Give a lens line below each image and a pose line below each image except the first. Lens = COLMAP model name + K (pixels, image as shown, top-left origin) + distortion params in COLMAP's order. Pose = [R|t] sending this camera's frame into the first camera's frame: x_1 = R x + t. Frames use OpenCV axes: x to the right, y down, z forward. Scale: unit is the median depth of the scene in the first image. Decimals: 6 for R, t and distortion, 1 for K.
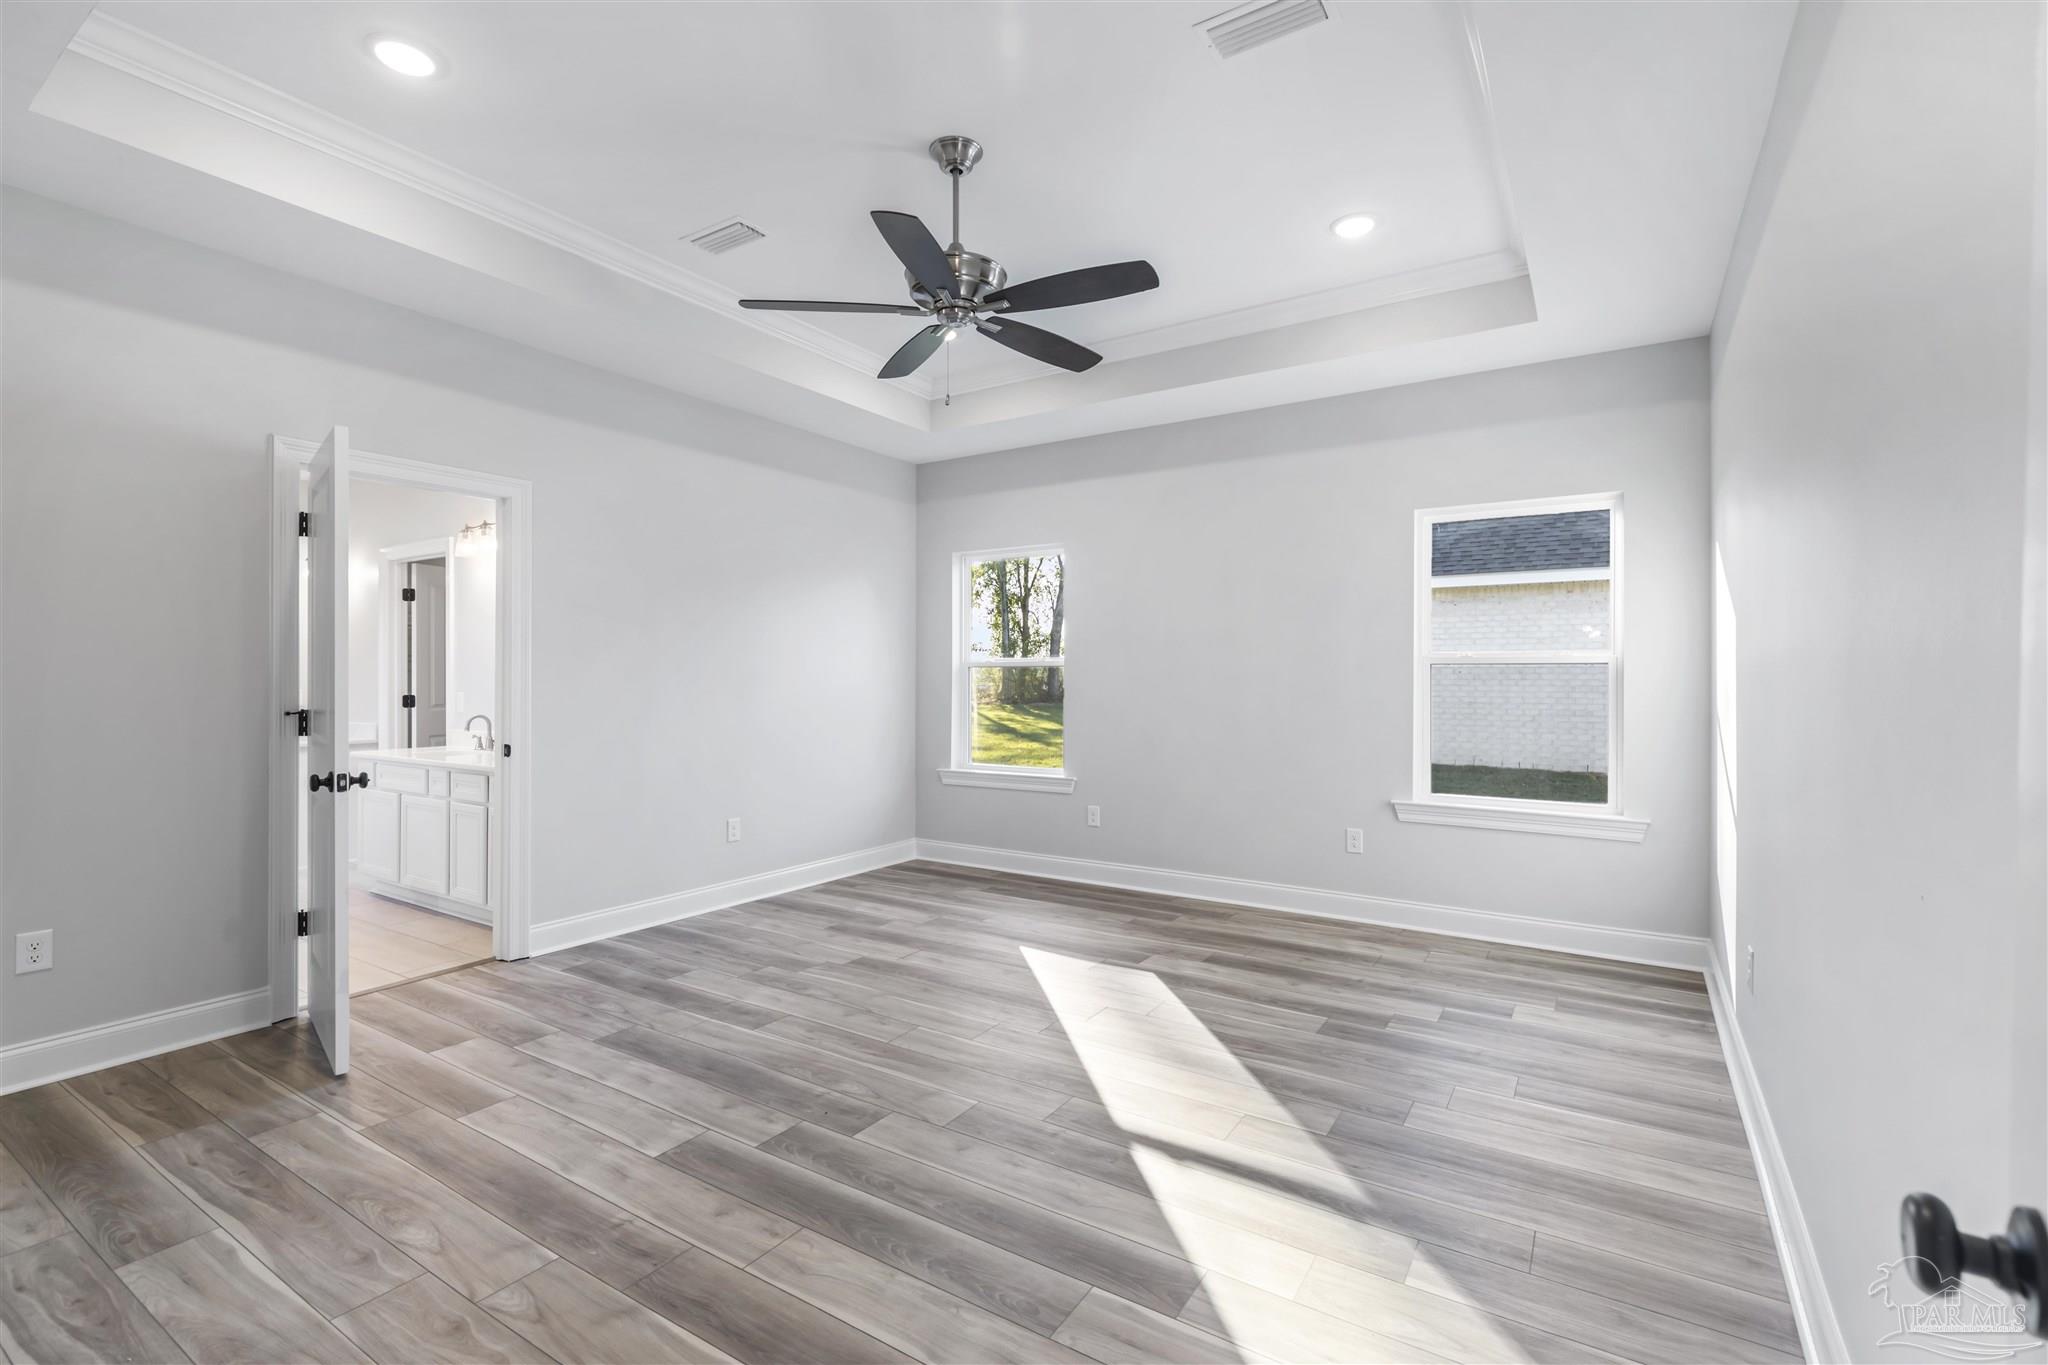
lens RADIAL K [[918.8, 0, 1018.7], [0, 918.8, 680.4], [0, 0, 1]] dist [0.003039, 0.000224]
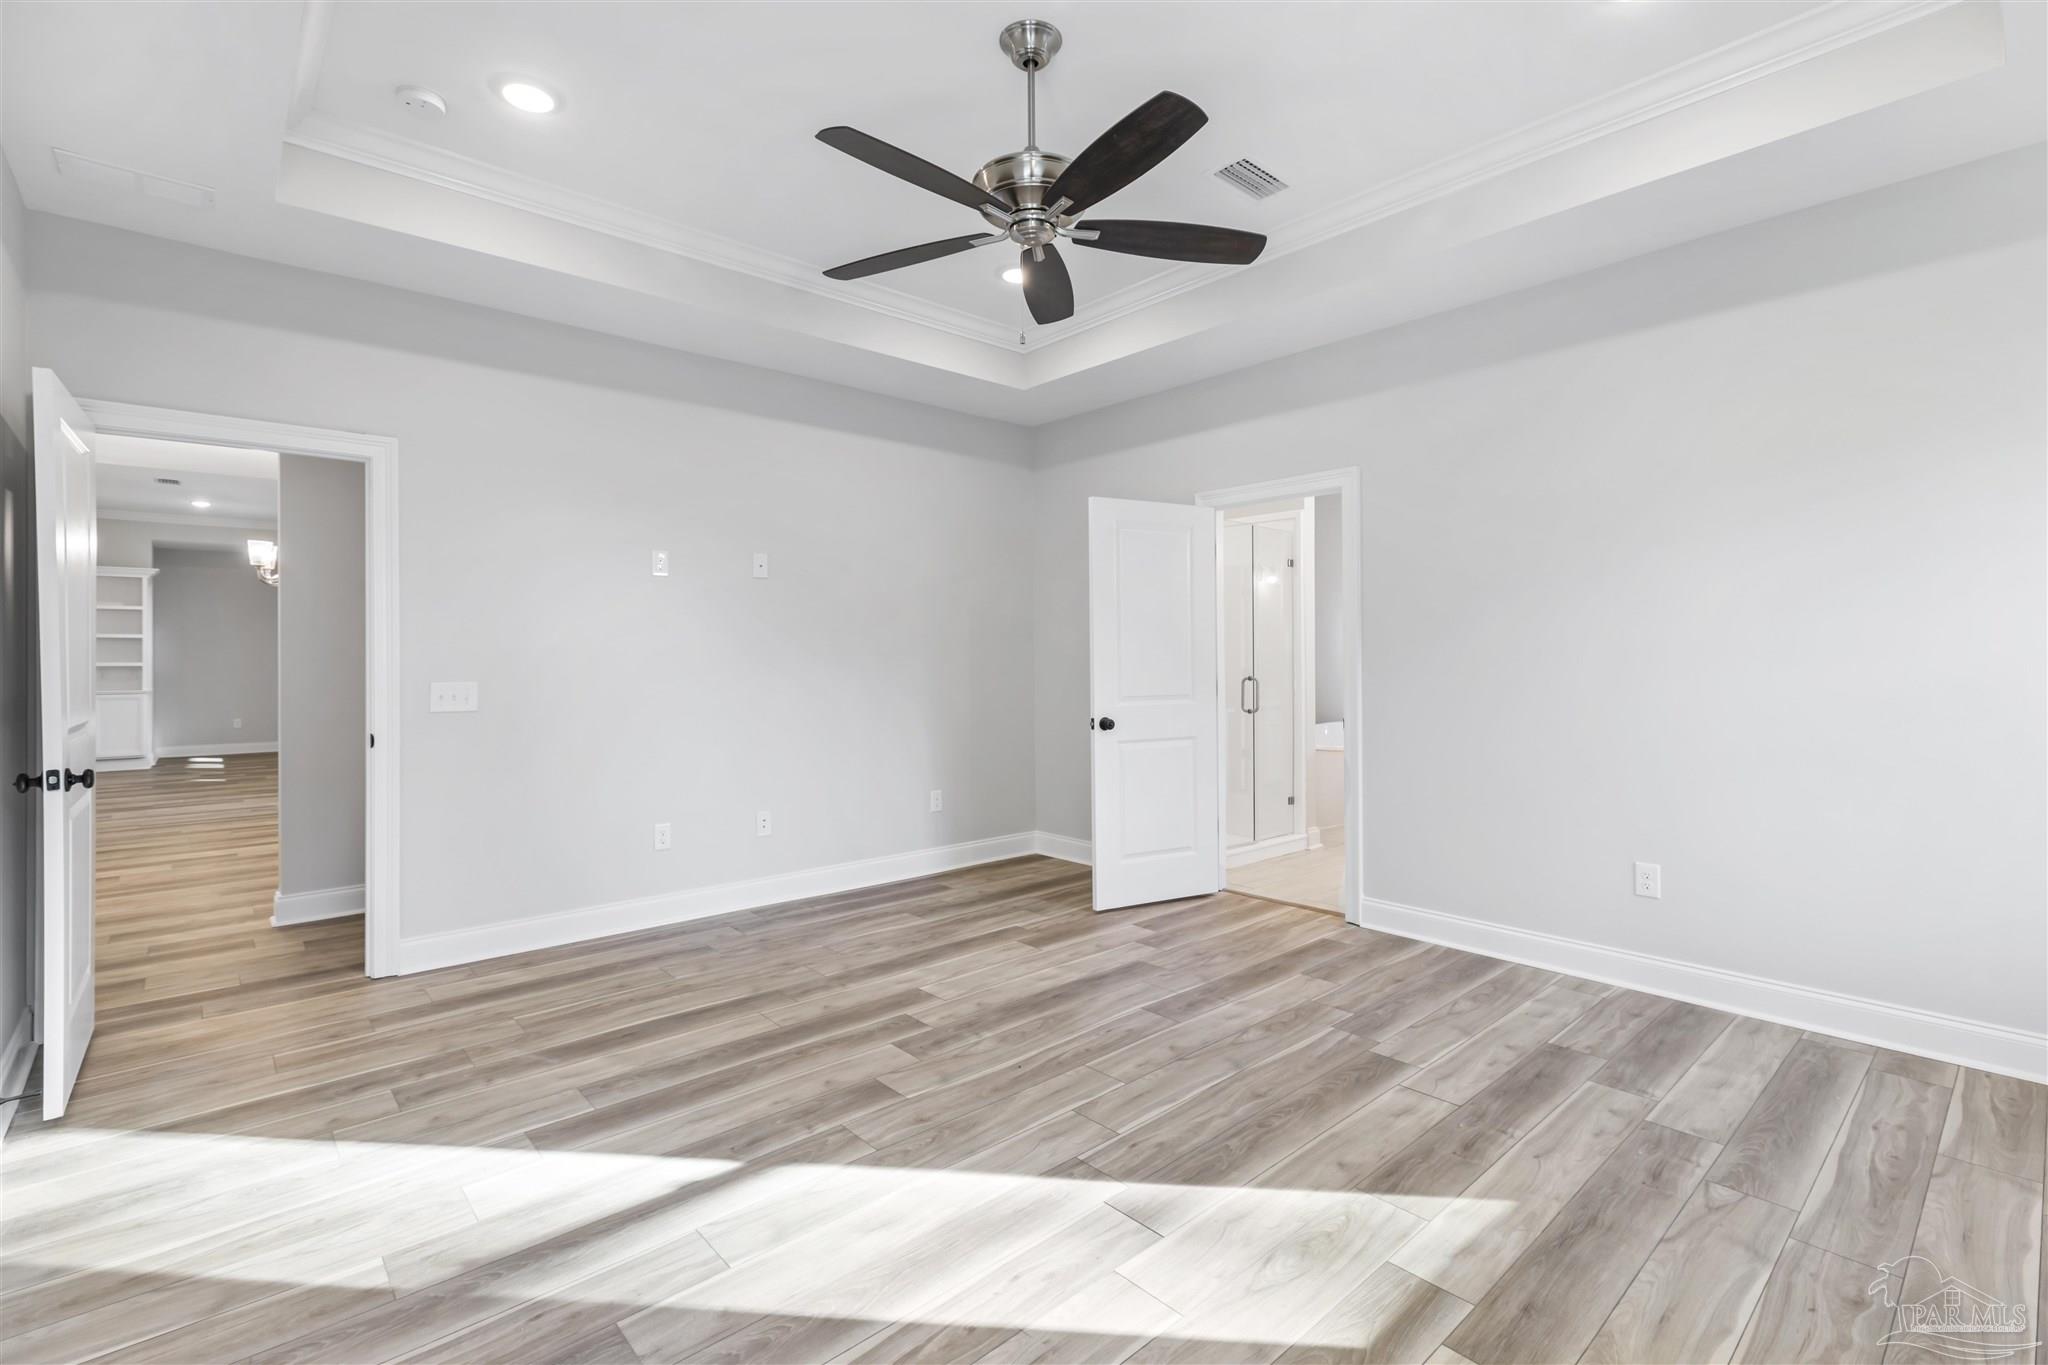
lens RADIAL K [[918.8, 0, 1016.6], [0, 918.8, 664.2], [0, 0, 1]] dist [0.003039, 0.000224]
pose [[-0.254992, 0.006640, -0.966920, 0.706988], [-0.000665, 0.999975, 0.007042, 0.000529], [0.966943, 0.002438, -0.254981, 1.124296]]
